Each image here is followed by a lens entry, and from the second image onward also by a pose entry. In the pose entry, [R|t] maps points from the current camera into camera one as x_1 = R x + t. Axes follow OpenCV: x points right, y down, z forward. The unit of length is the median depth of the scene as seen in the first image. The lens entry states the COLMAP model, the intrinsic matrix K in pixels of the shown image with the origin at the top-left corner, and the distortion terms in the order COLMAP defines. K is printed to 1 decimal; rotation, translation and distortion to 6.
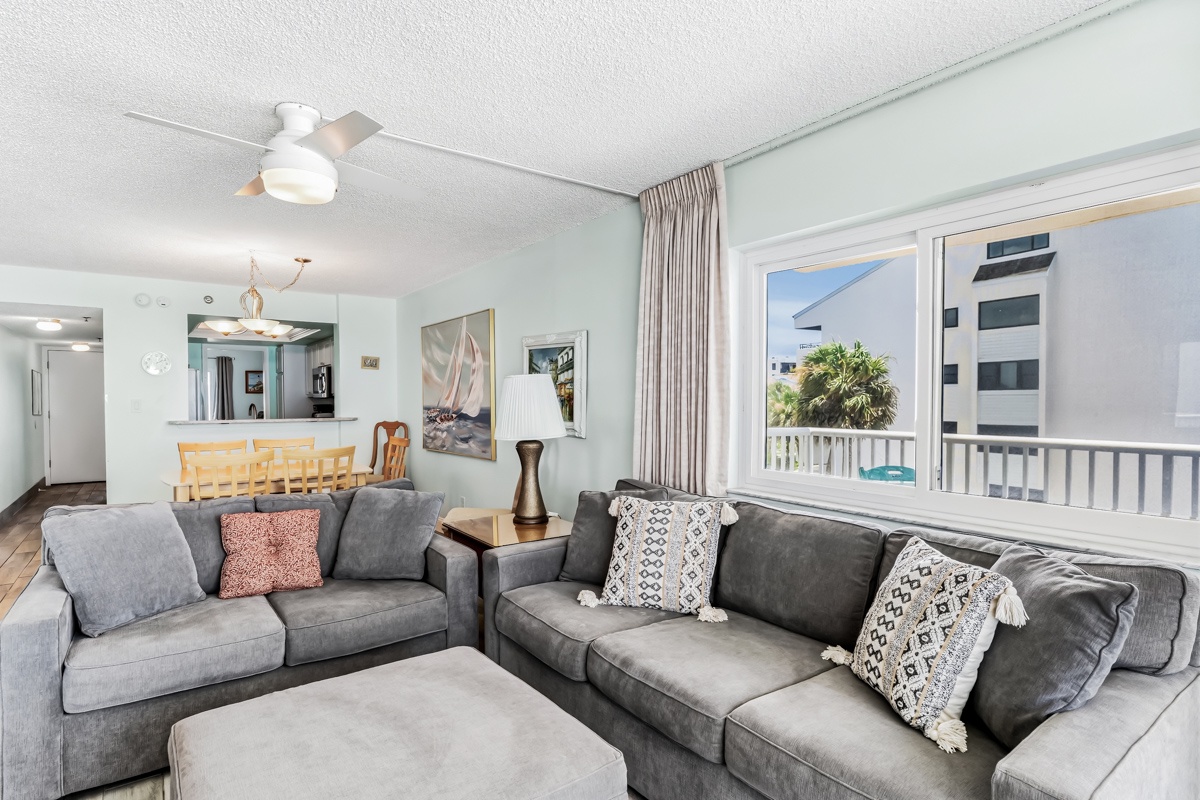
lens RADIAL K [[627.8, 0, 601.9], [0, 627.8, 405.2], [0, 0, 1]] dist [-0.006404, 0.006057]
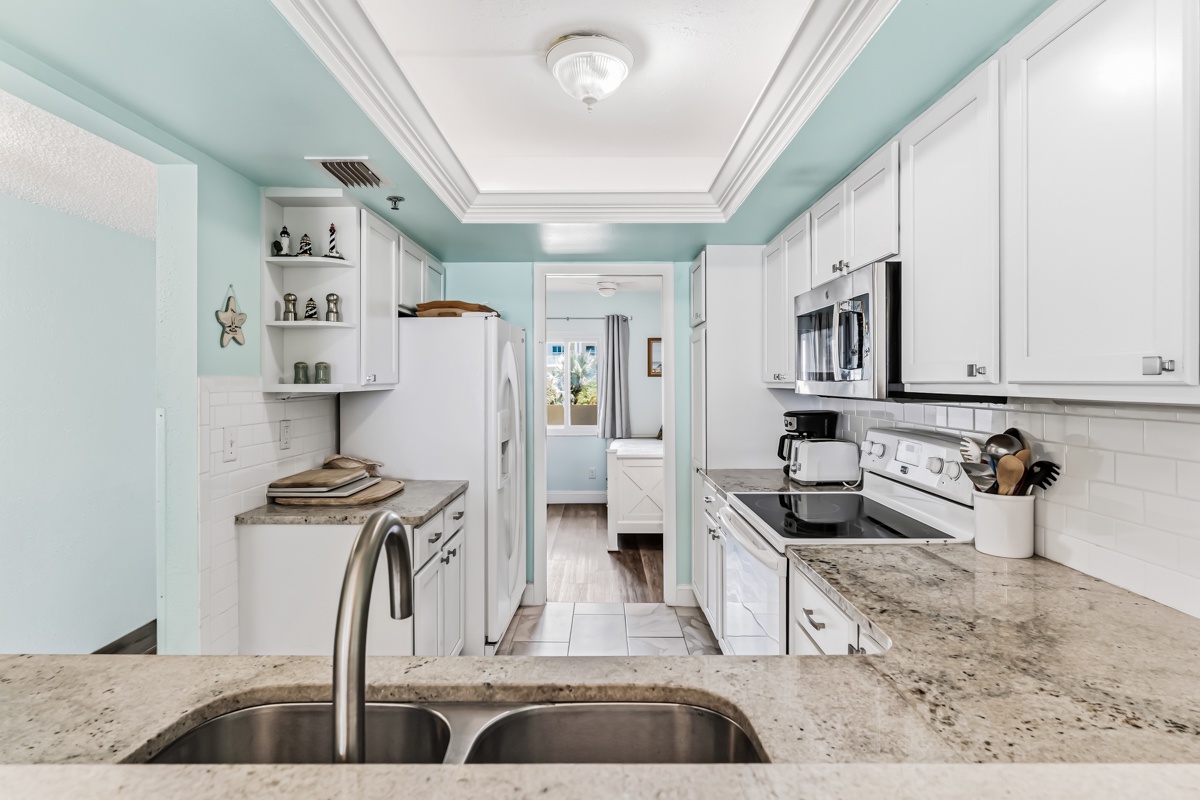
lens RADIAL K [[627.8, 0, 597.5], [0, 627.8, 388.7], [0, 0, 1]] dist [-0.006404, 0.006057]
pose [[0.798070, 0.011603, -0.602454, -0.455925], [-0.009272, 0.999933, 0.006976, -0.021166], [0.602494, 0.000019, 0.798123, 0.903822]]
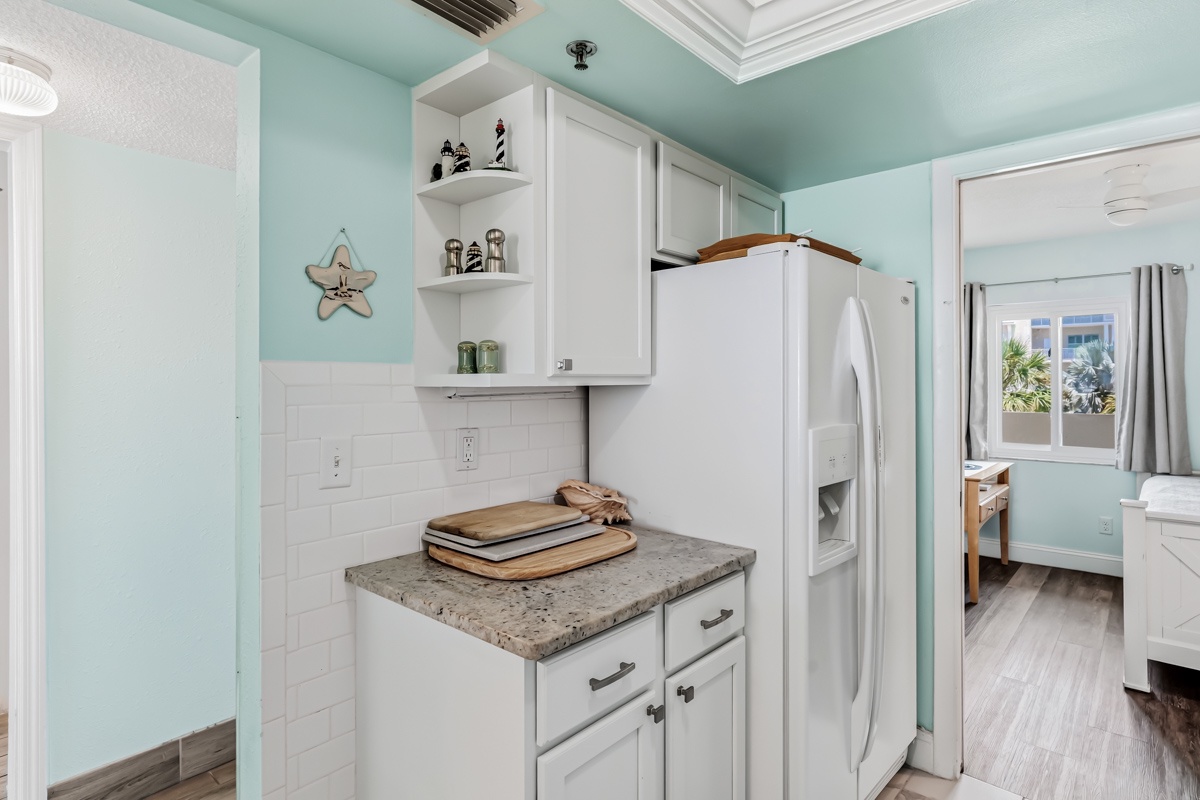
lens RADIAL K [[627.8, 0, 600.9], [0, 627.8, 383.8], [0, 0, 1]] dist [-0.006404, 0.006057]
pose [[0.205757, 0.004085, -0.978595, -0.562908], [-0.006963, 0.999972, 0.002711, -0.017389], [0.978578, 0.006256, 0.205780, 1.083976]]
